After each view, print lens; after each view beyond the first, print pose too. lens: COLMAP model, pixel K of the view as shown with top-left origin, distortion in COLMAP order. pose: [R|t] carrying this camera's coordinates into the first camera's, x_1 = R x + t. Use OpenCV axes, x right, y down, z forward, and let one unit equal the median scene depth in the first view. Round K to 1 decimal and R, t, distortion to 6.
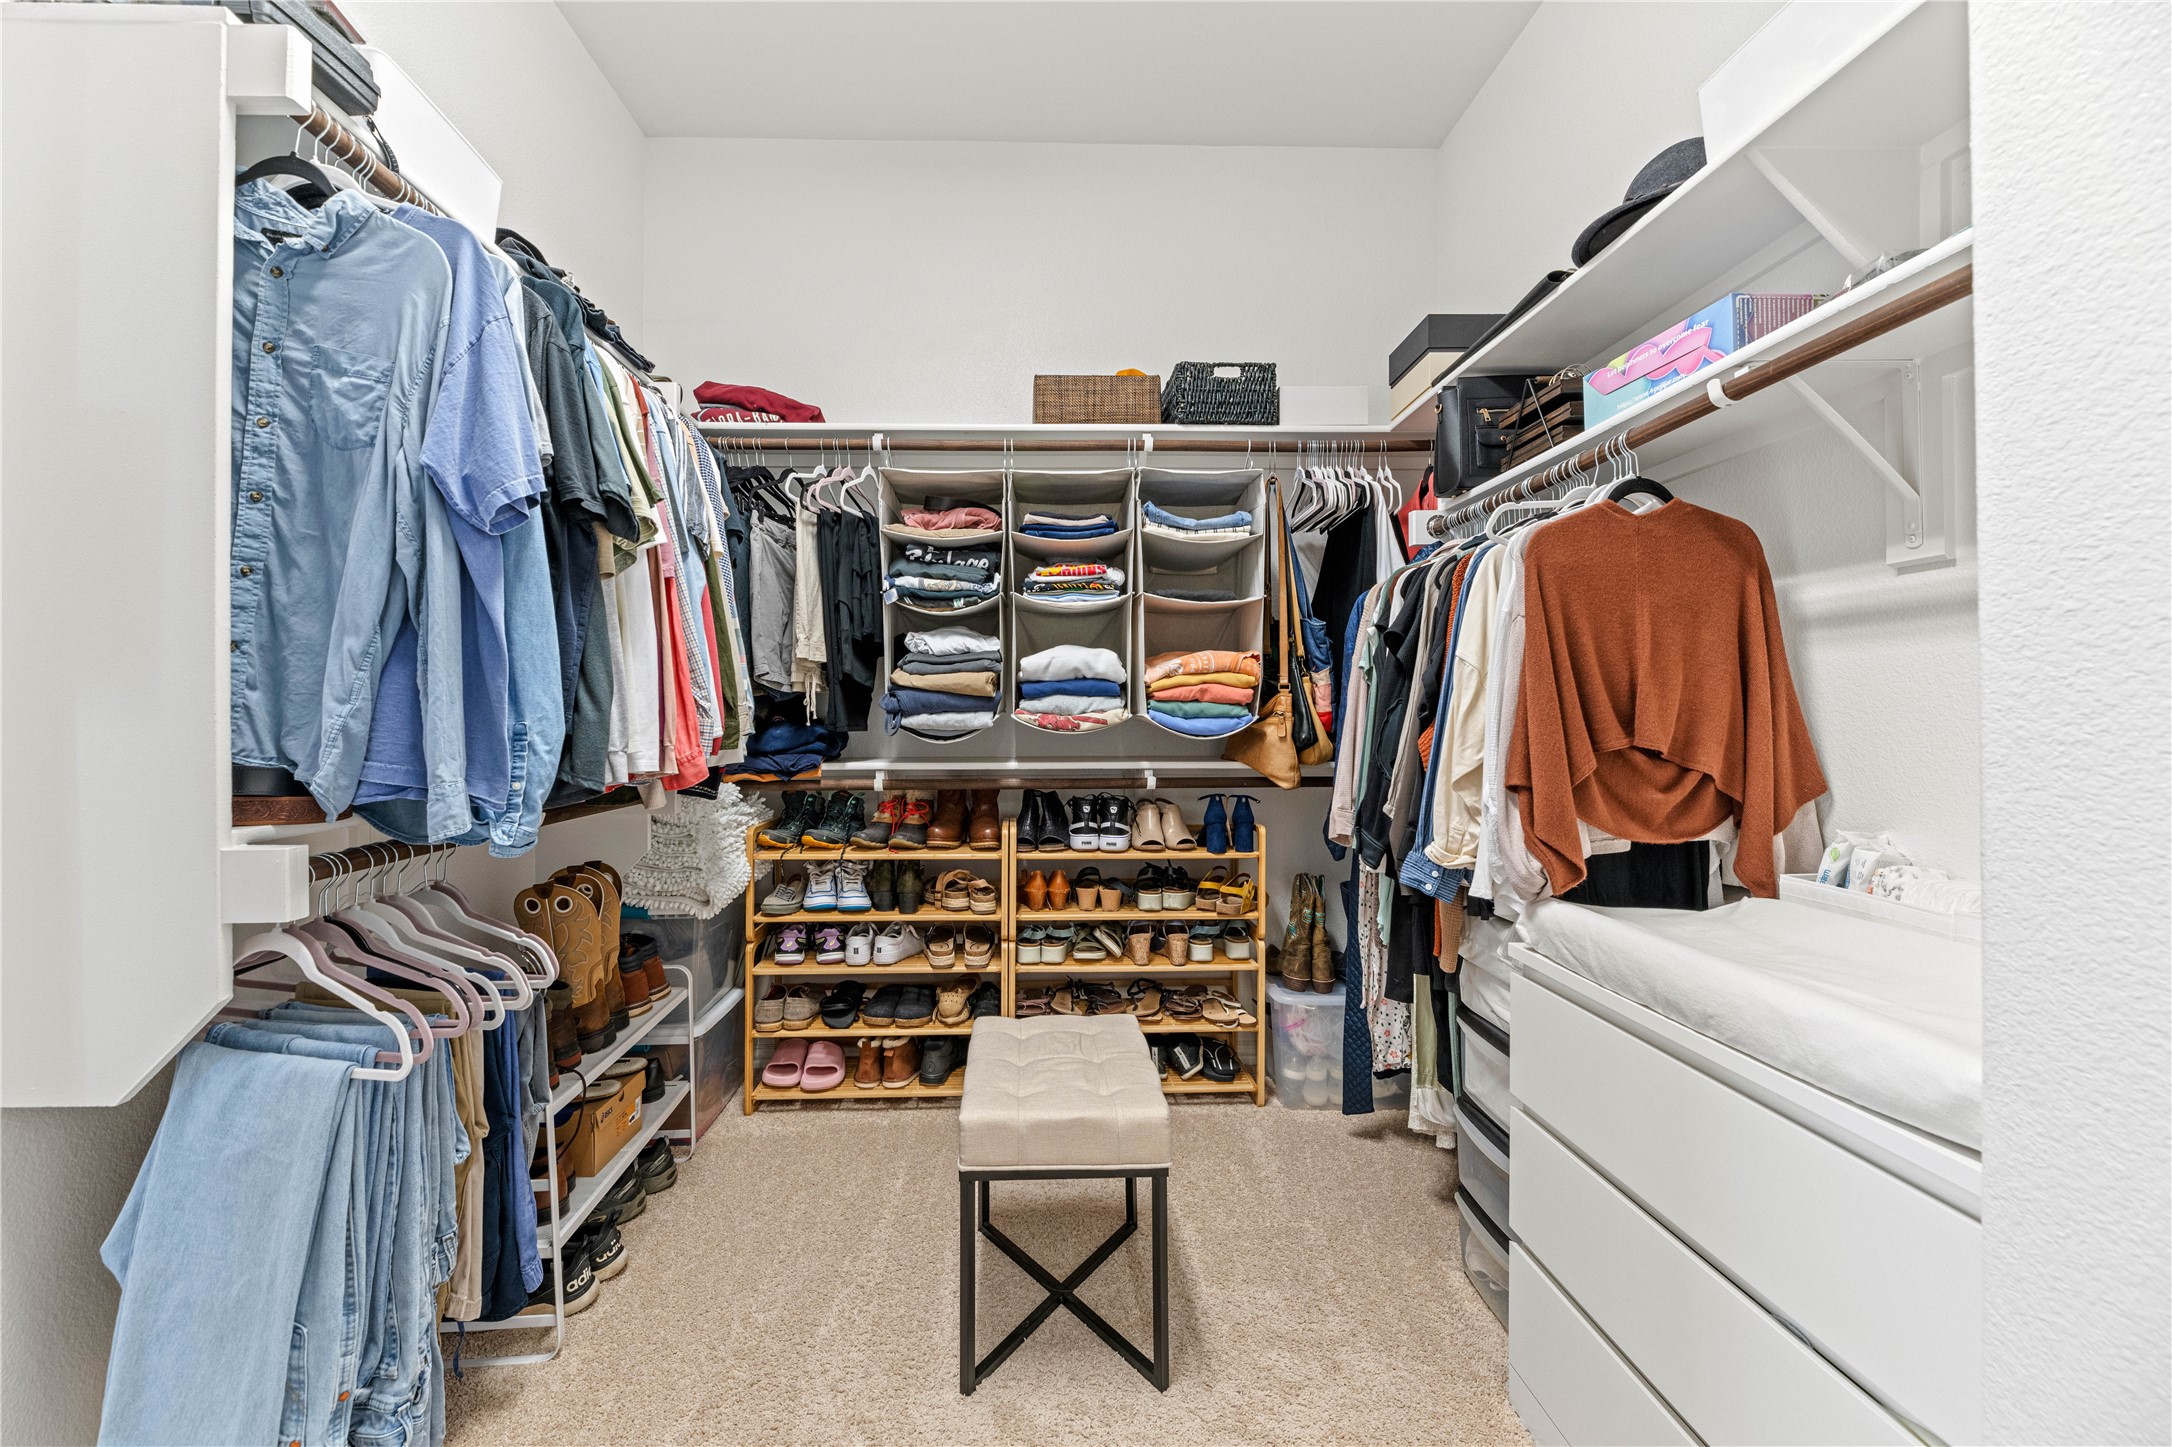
lens RADIAL K [[886.6, 0, 1079.8], [0, 886.6, 713.5], [0, 0, 1]] dist [-0.001810, 0.000836]
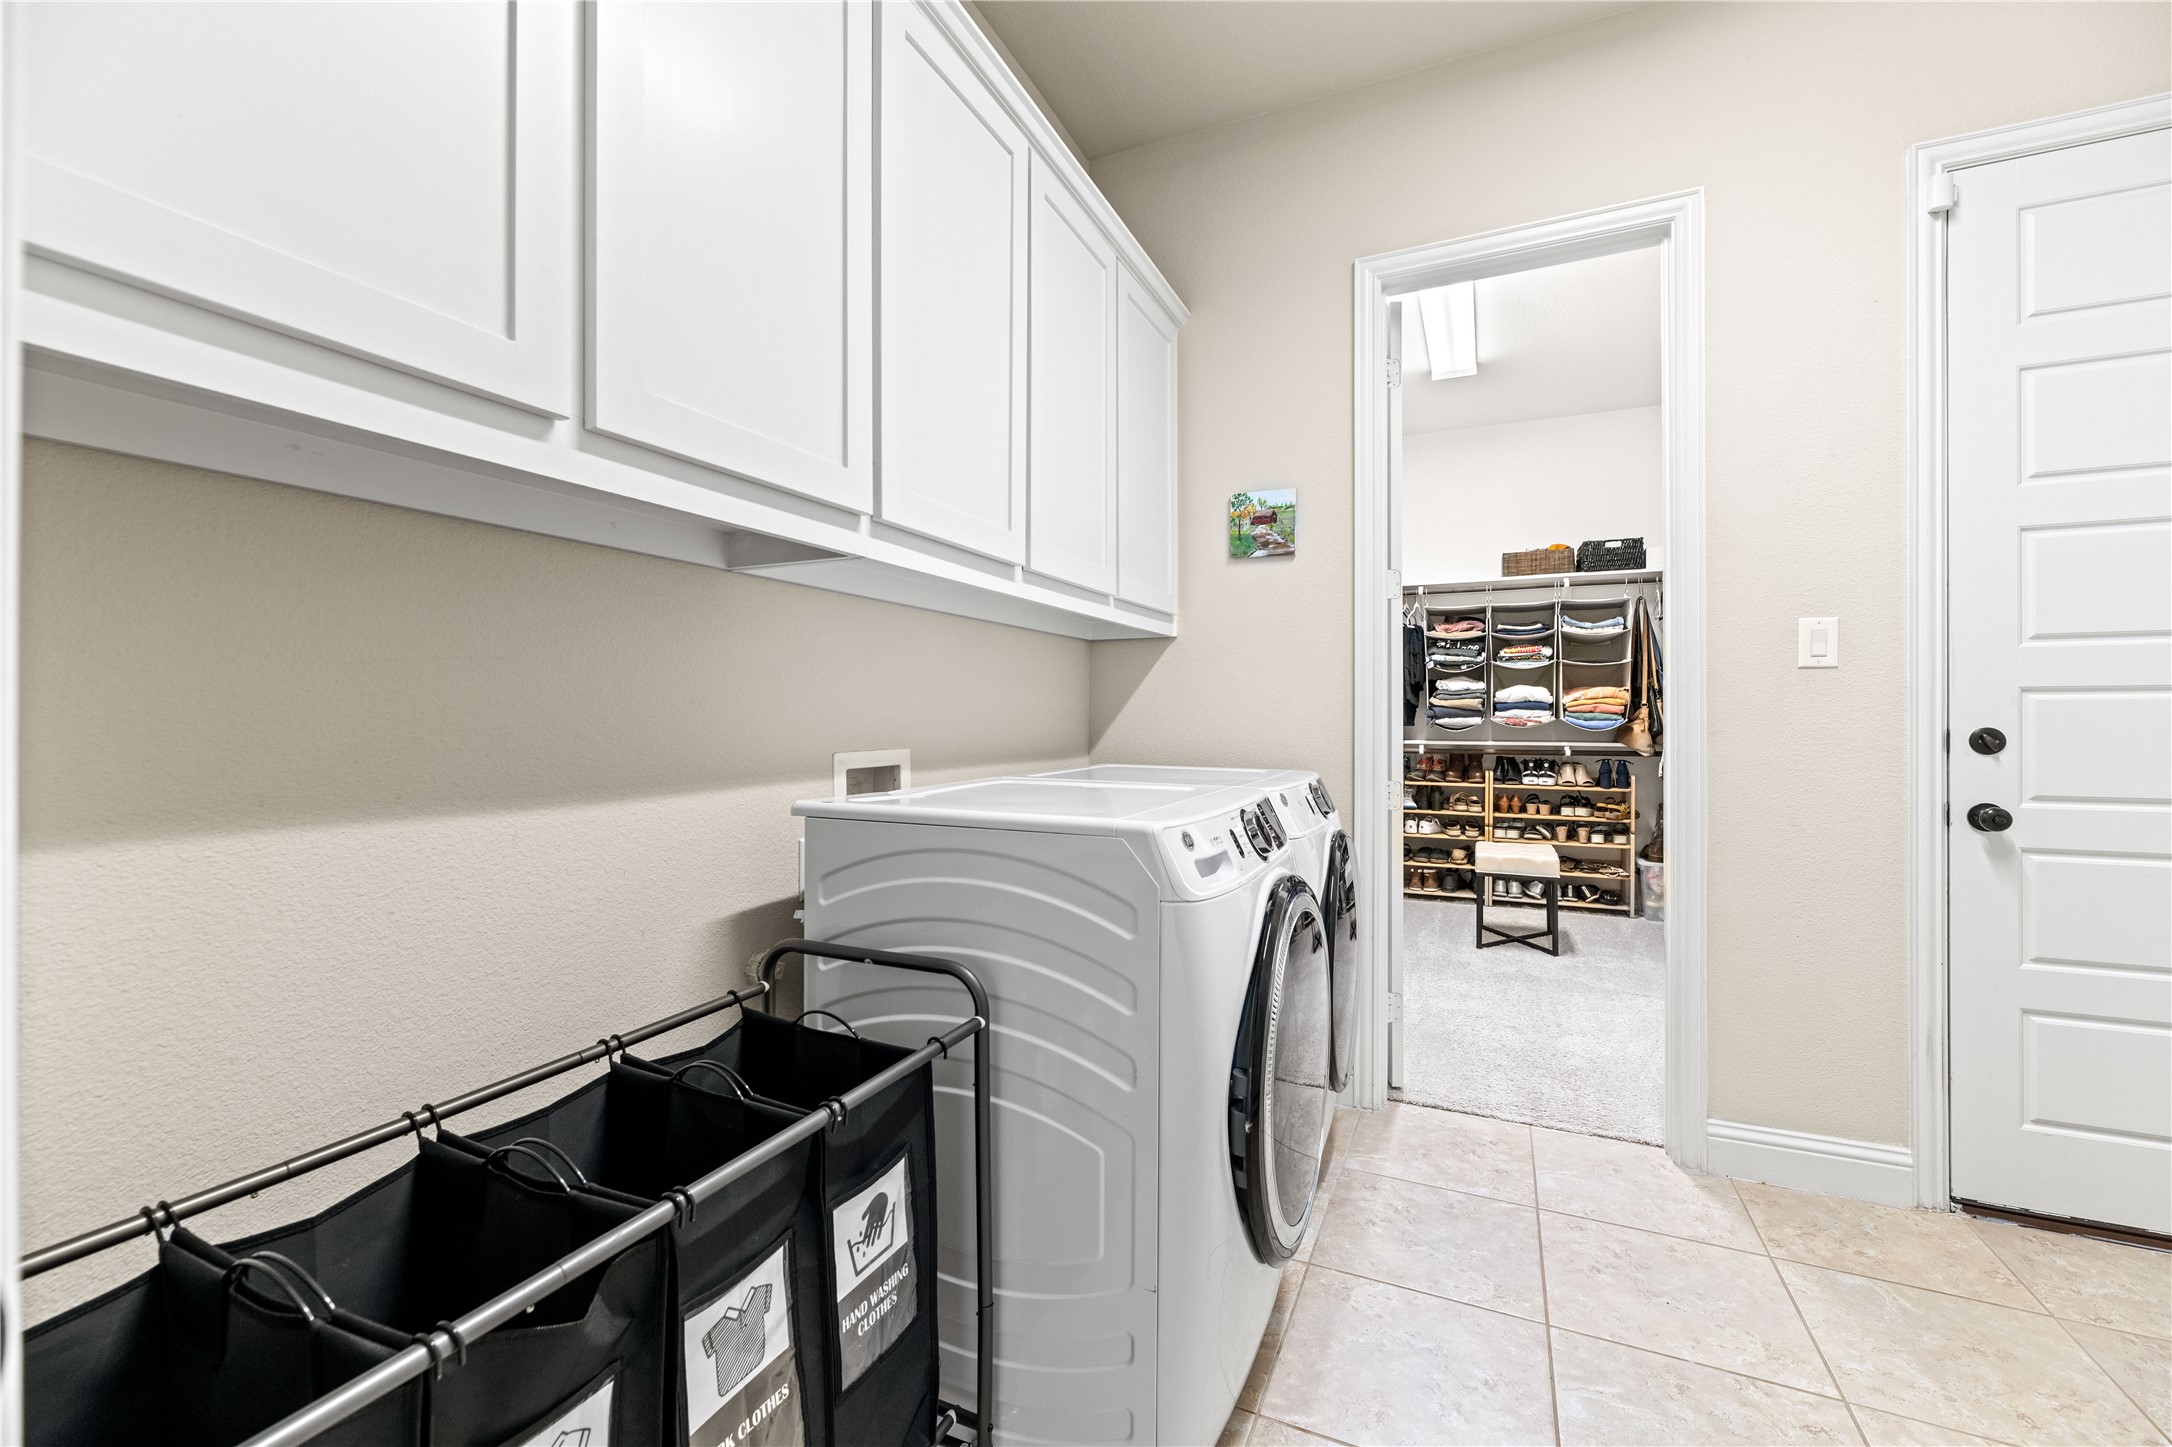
lens RADIAL K [[886.6, 0, 1047.6], [0, 886.6, 710.1], [0, 0, 1]] dist [-0.001810, 0.000836]
pose [[0.871045, 0.000165, -0.491203, 0.039989], [-0.004053, 0.999968, -0.006852, 0.000193], [0.491187, 0.007959, 0.871018, -1.335630]]
